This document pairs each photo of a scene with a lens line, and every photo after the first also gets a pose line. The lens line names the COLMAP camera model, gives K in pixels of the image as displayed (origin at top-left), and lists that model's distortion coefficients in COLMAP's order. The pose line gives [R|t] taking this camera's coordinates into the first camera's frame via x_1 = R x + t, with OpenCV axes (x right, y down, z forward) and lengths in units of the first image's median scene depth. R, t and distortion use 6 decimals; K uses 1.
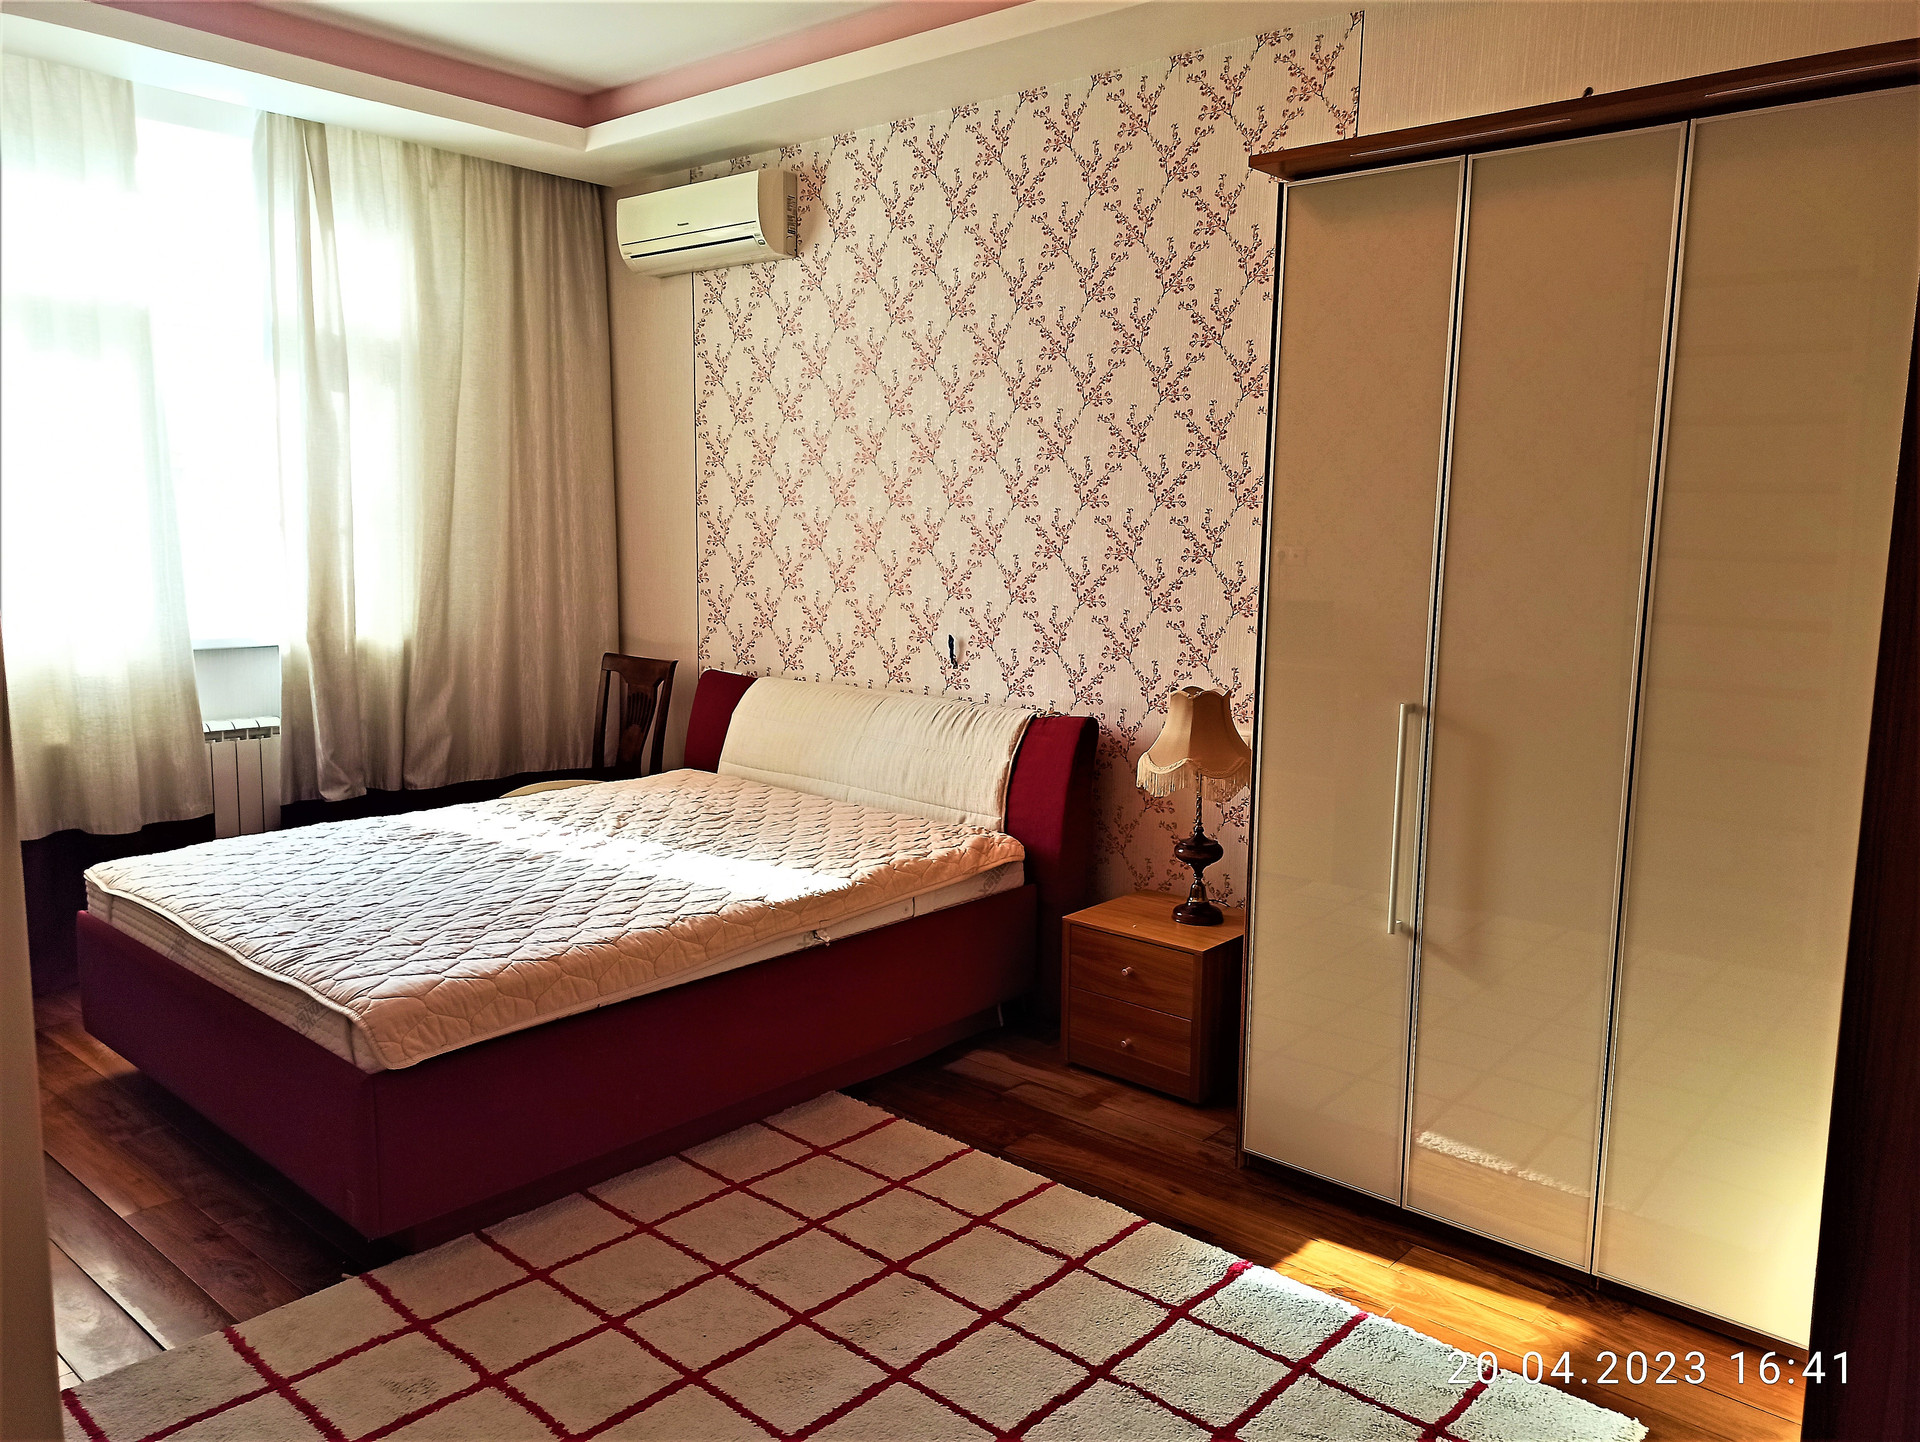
lens RADIAL K [[1430.2, 0, 965.5], [0, 1430.2, 711.8], [0, 0, 1]] dist [0.041947, -0.026930]
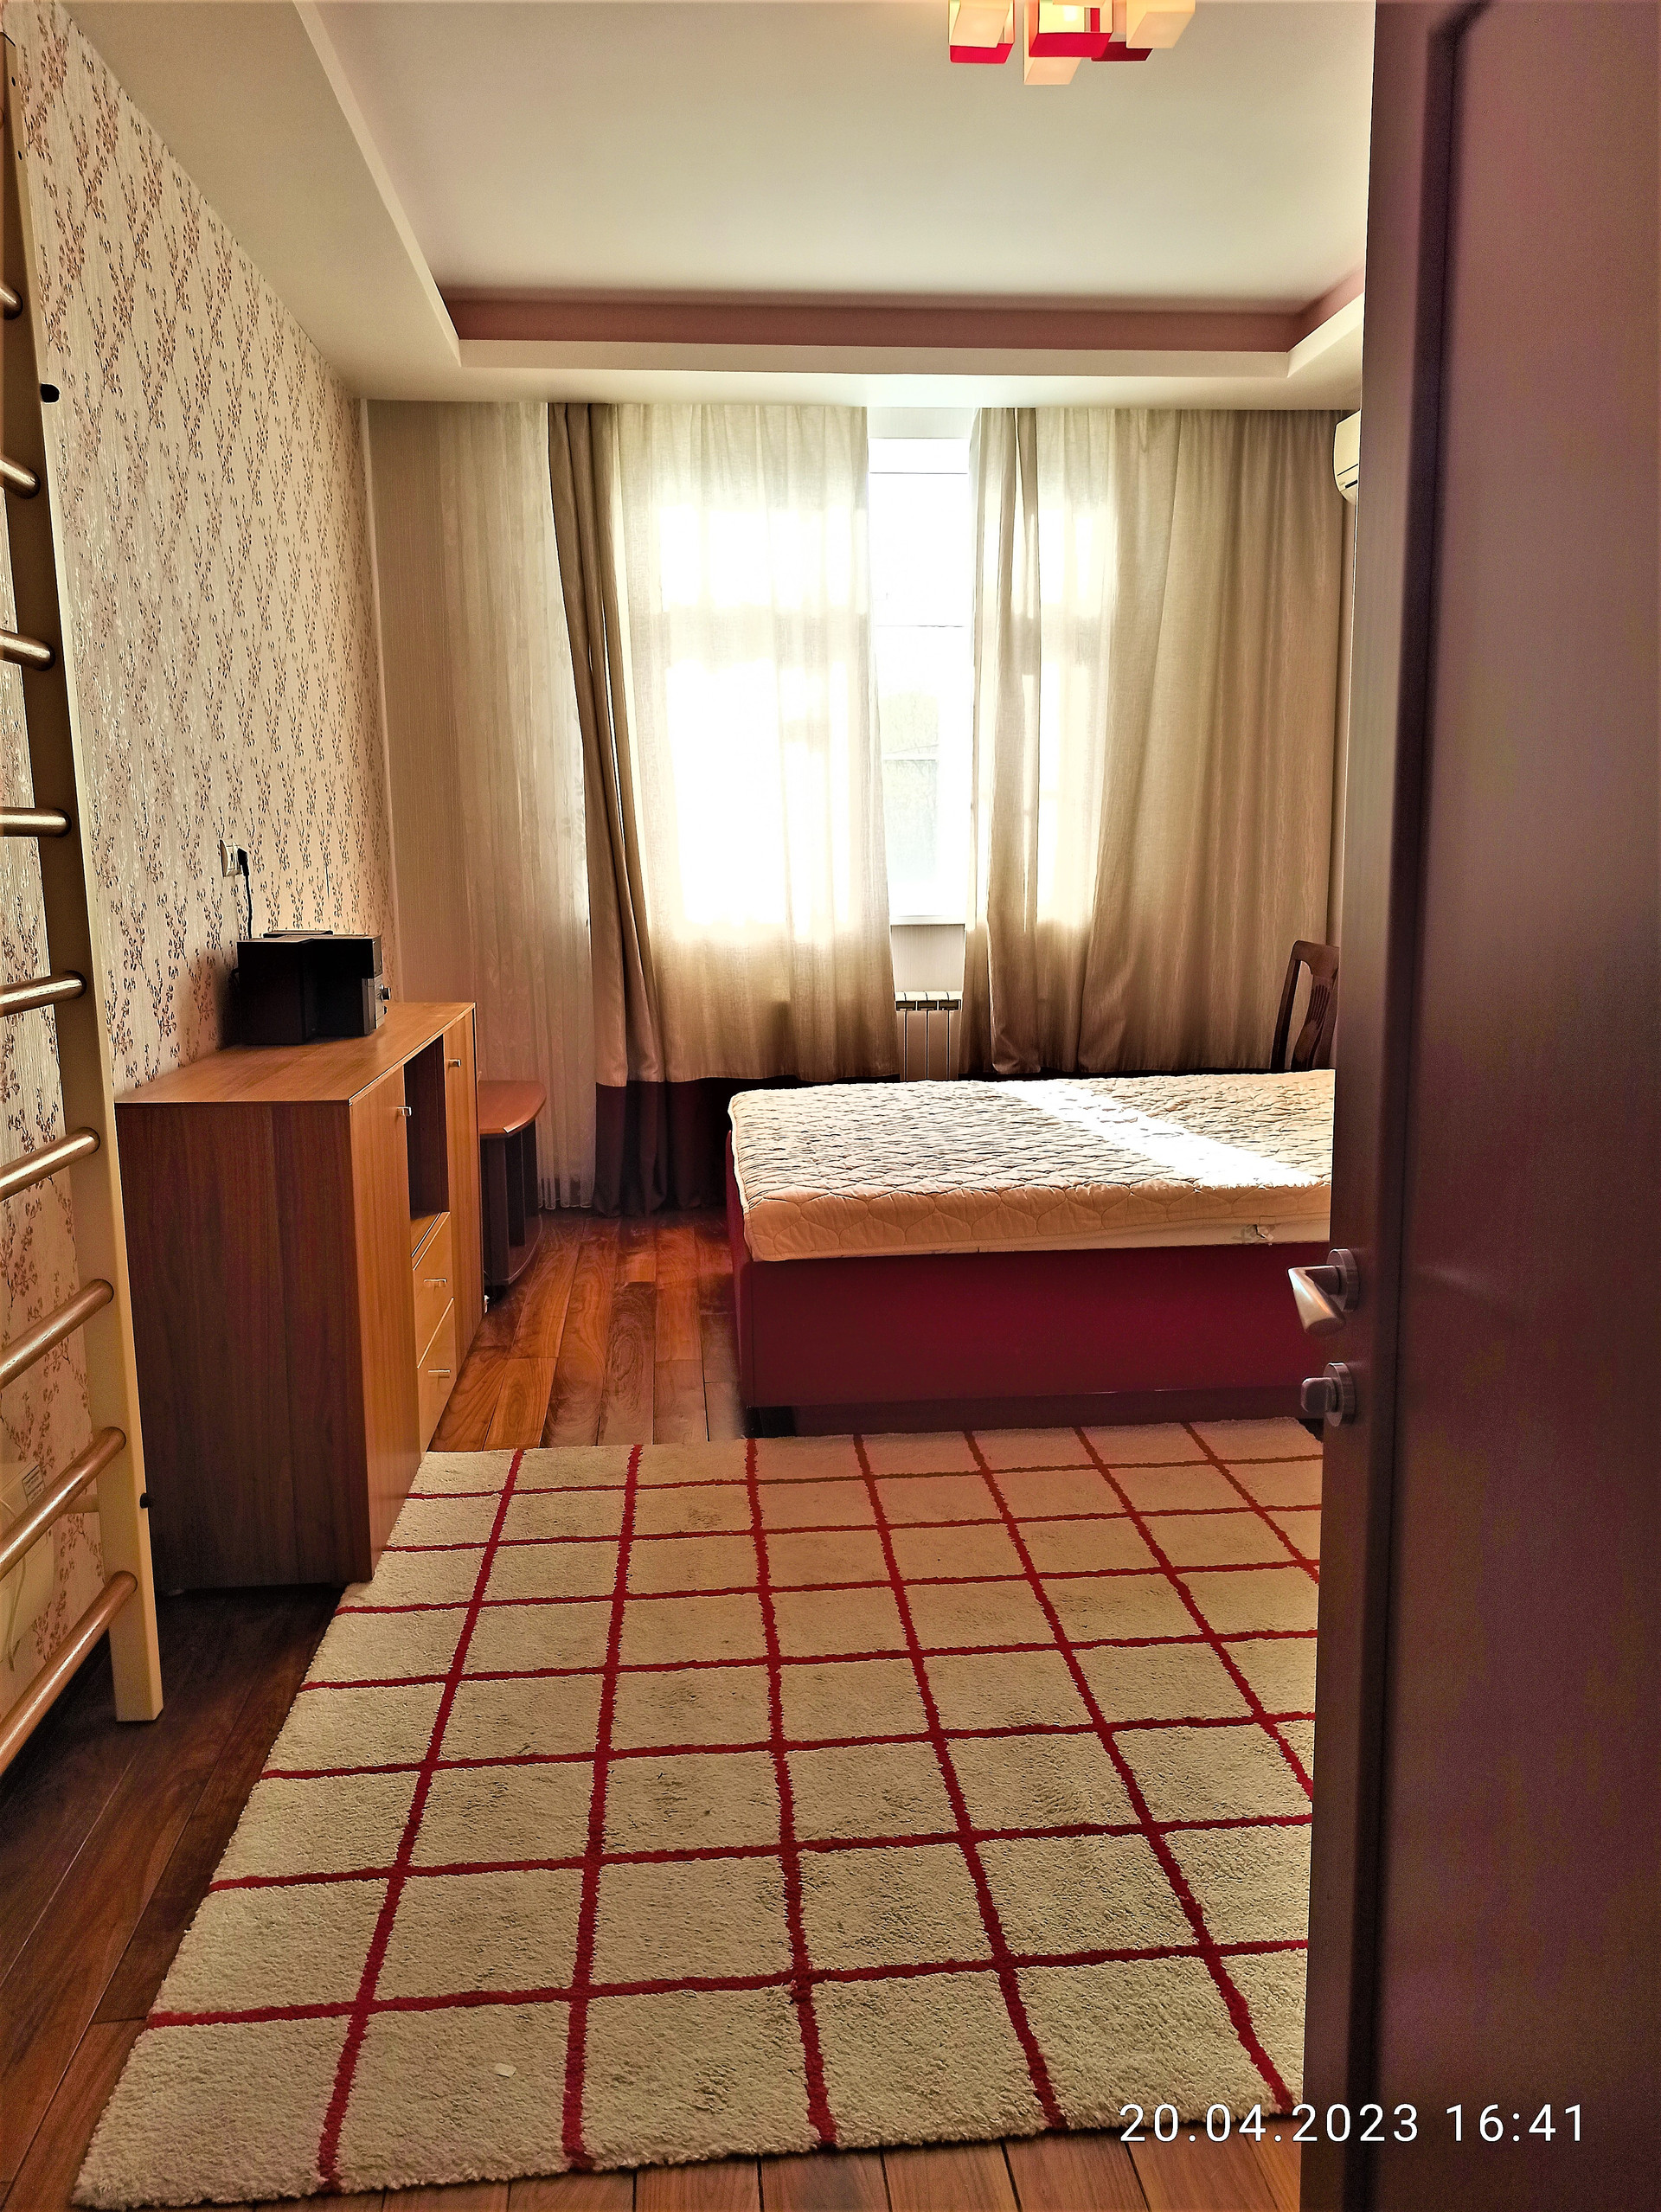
lens RADIAL K [[1647.7, 0, 831.2], [0, 1647.7, 1109.9], [0, 0, 1]] dist [0.041947, -0.026930]
pose [[0.724803, 0.088040, -0.683308, 0.292425], [-0.069553, 0.996085, 0.054562, 0.031875], [0.685437, 0.007979, 0.728089, 0.052589]]
